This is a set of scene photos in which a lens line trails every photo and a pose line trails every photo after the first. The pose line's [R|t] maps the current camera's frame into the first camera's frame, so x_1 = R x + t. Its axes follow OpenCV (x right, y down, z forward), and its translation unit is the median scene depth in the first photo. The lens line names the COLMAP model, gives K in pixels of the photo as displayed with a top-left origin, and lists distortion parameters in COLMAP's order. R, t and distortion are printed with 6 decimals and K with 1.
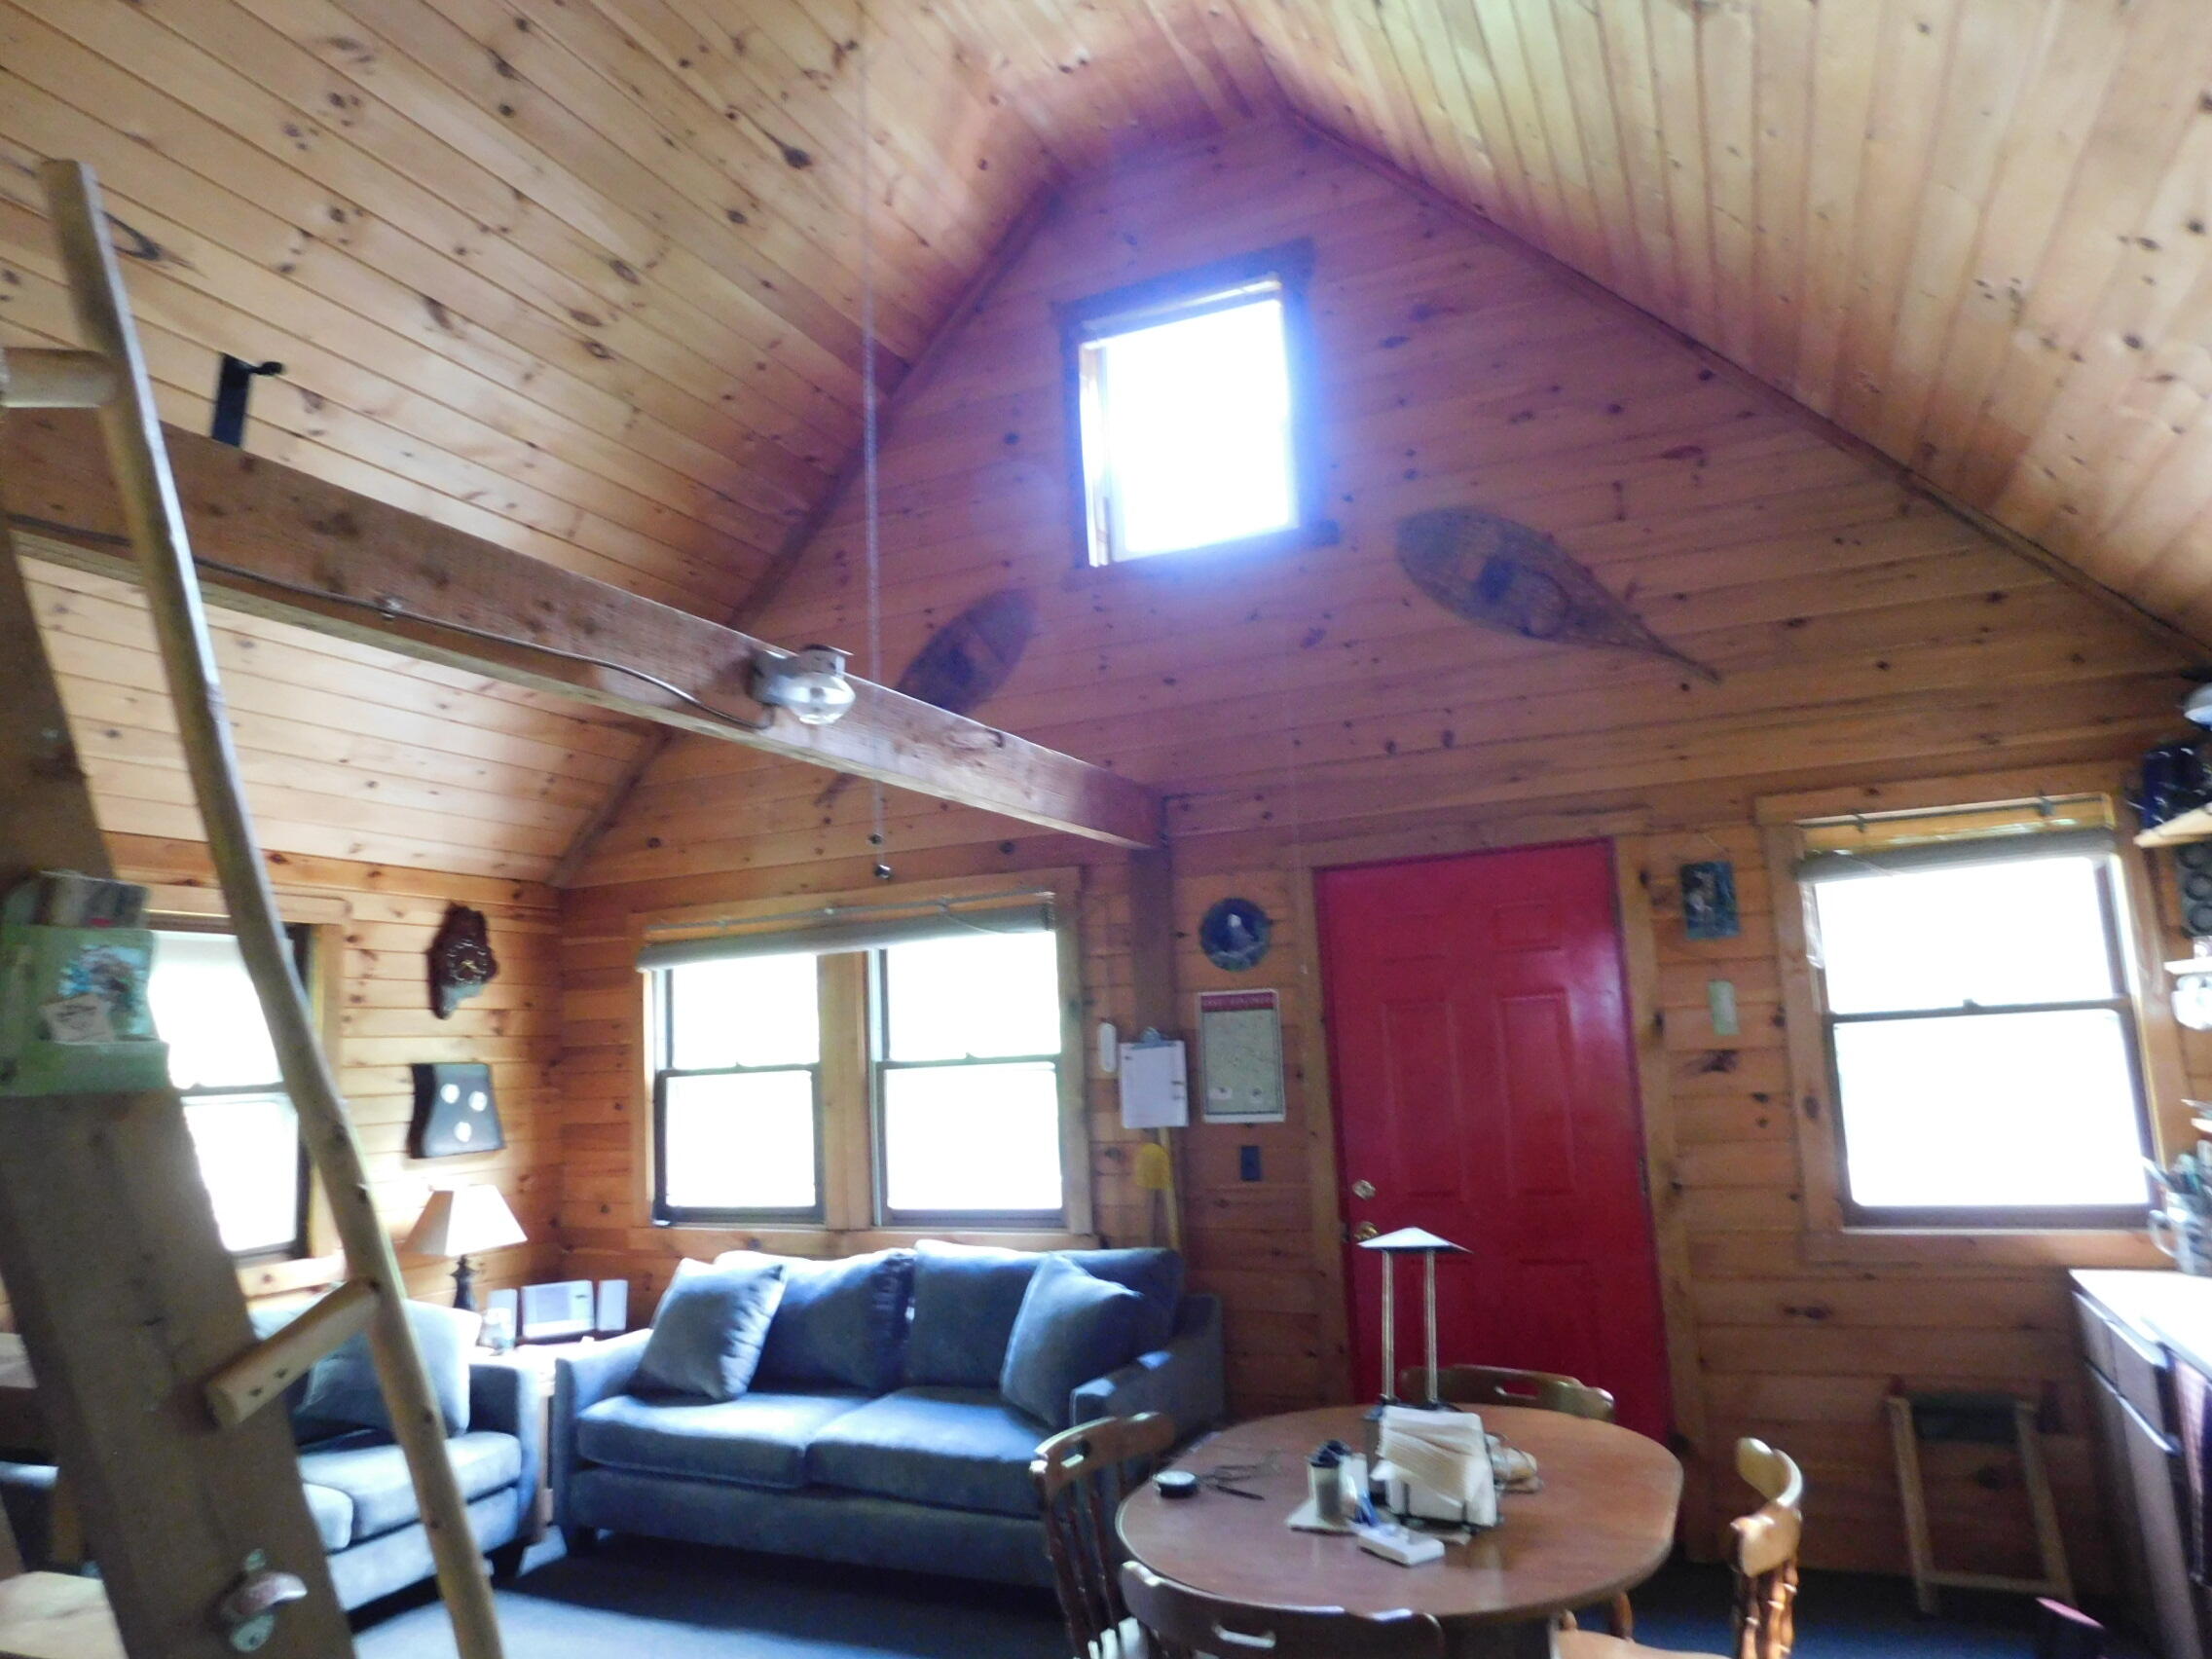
lens RADIAL K [[1480.9, 0, 1099.7], [0, 1480.9, 826.5], [0, 0, 1]] dist [-0.066682, 0.067761]
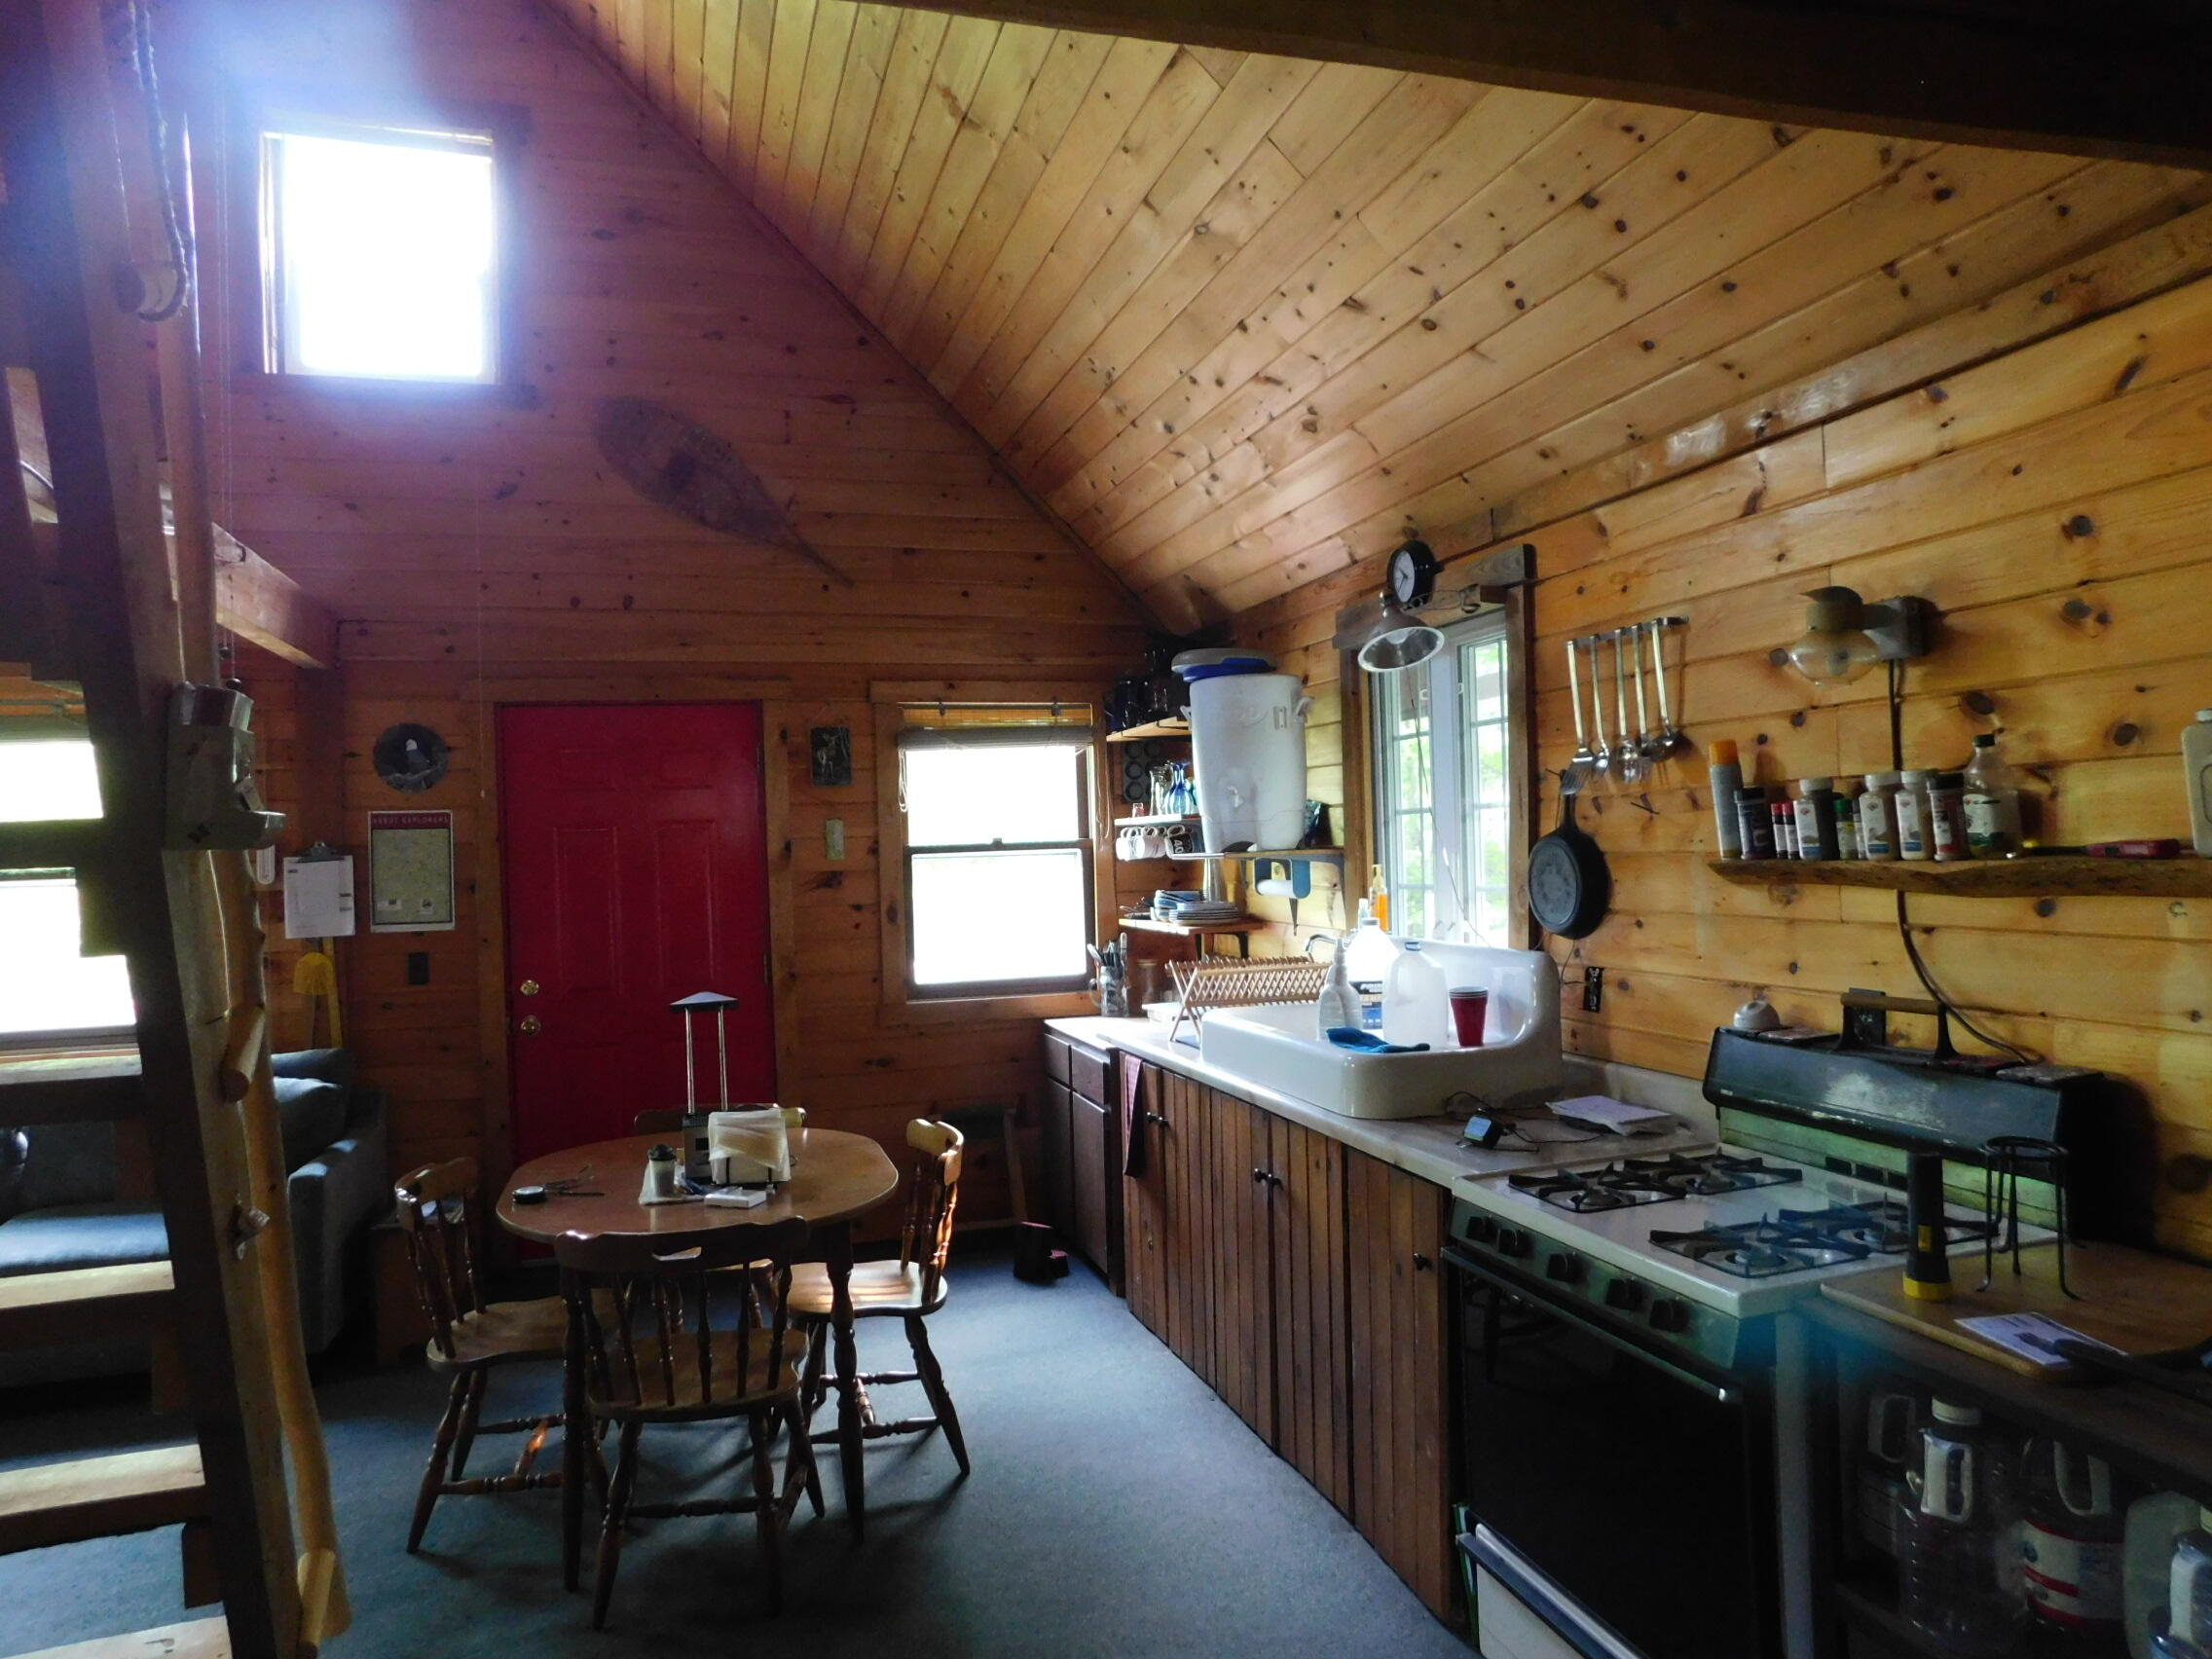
lens RADIAL K [[1480.9, 0, 1099.7], [0, 1480.9, 826.5], [0, 0, 1]] dist [-0.066682, 0.067761]
pose [[0.760739, 0.035138, 0.648106, -0.245025], [-0.103985, 0.992234, 0.068260, -0.002185], [-0.640674, -0.119321, 0.758485, -0.145411]]
